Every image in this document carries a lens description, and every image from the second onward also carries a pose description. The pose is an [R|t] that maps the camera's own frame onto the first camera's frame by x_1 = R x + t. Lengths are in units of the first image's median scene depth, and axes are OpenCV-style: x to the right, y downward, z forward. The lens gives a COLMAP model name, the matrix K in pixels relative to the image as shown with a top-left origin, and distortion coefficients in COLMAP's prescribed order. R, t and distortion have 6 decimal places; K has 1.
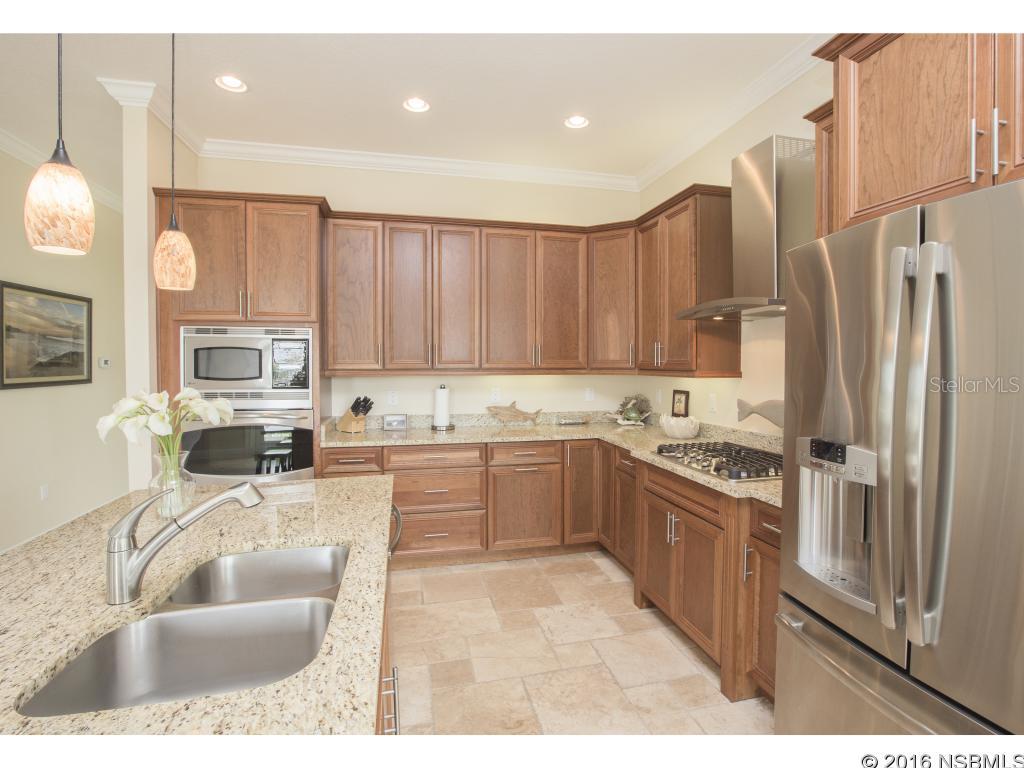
lens RADIAL K [[527.4, 0, 510.6], [0, 527.4, 371.4], [0, 0, 1]] dist [-0.029495, 0.000727]
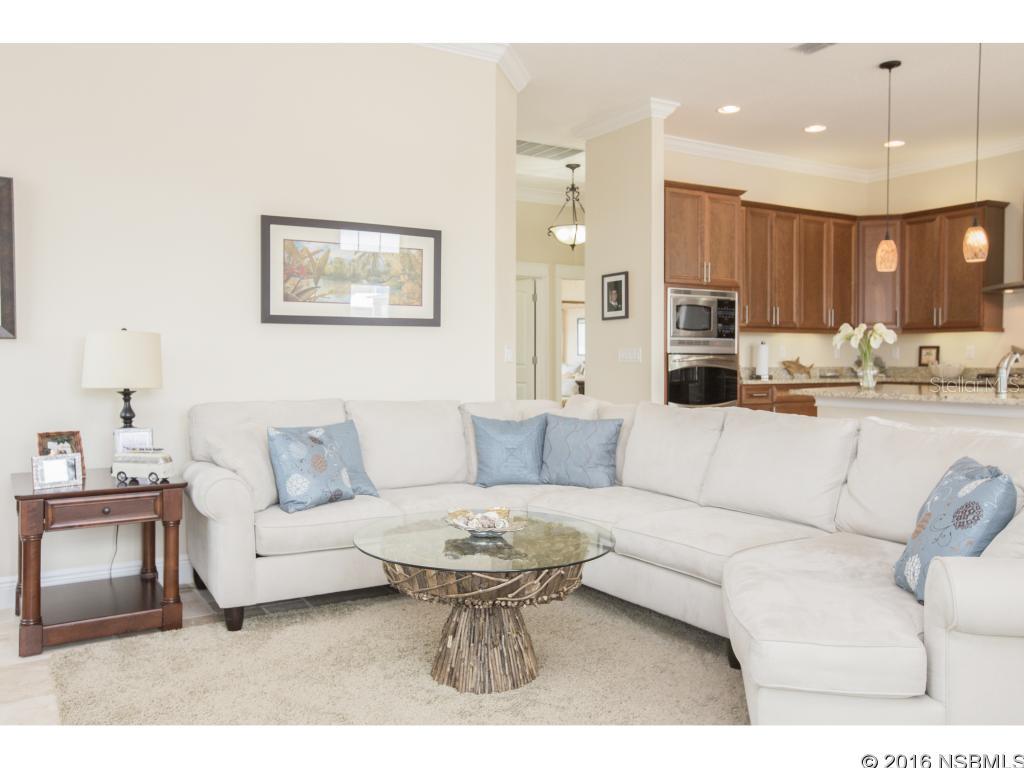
lens RADIAL K [[827.0, 0, 512.0], [0, 827.0, 384.0], [0, 0, 1]] dist [-0.001181, 0.006313]
pose [[0.957672, -0.009401, 0.287707, -1.522803], [0.005060, 0.999862, 0.015827, 0.111655], [-0.287816, -0.013701, 0.957588, -0.813336]]
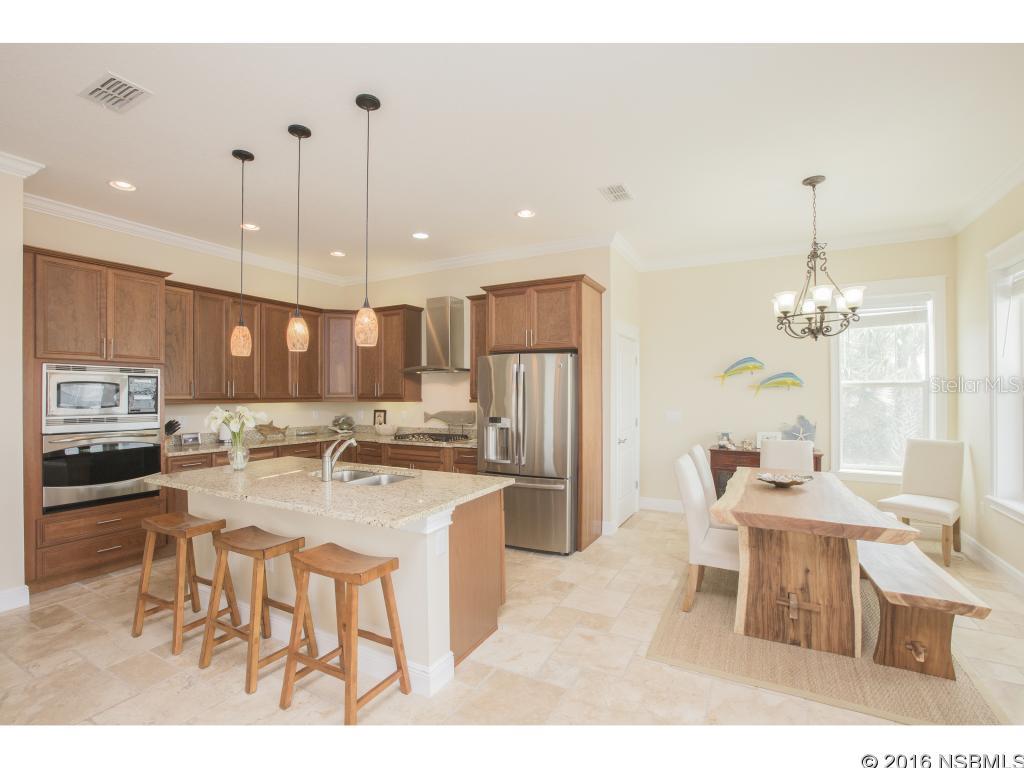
lens RADIAL K [[477.9, 0, 499.4], [0, 477.9, 385.1], [0, 0, 1]] dist [-0.000899, 0.000244]
pose [[0.693976, 0.013122, 0.719879, -0.663191], [0.013817, 0.999407, -0.031537, 0.011013], [-0.719866, 0.031832, 0.693383, -0.480338]]
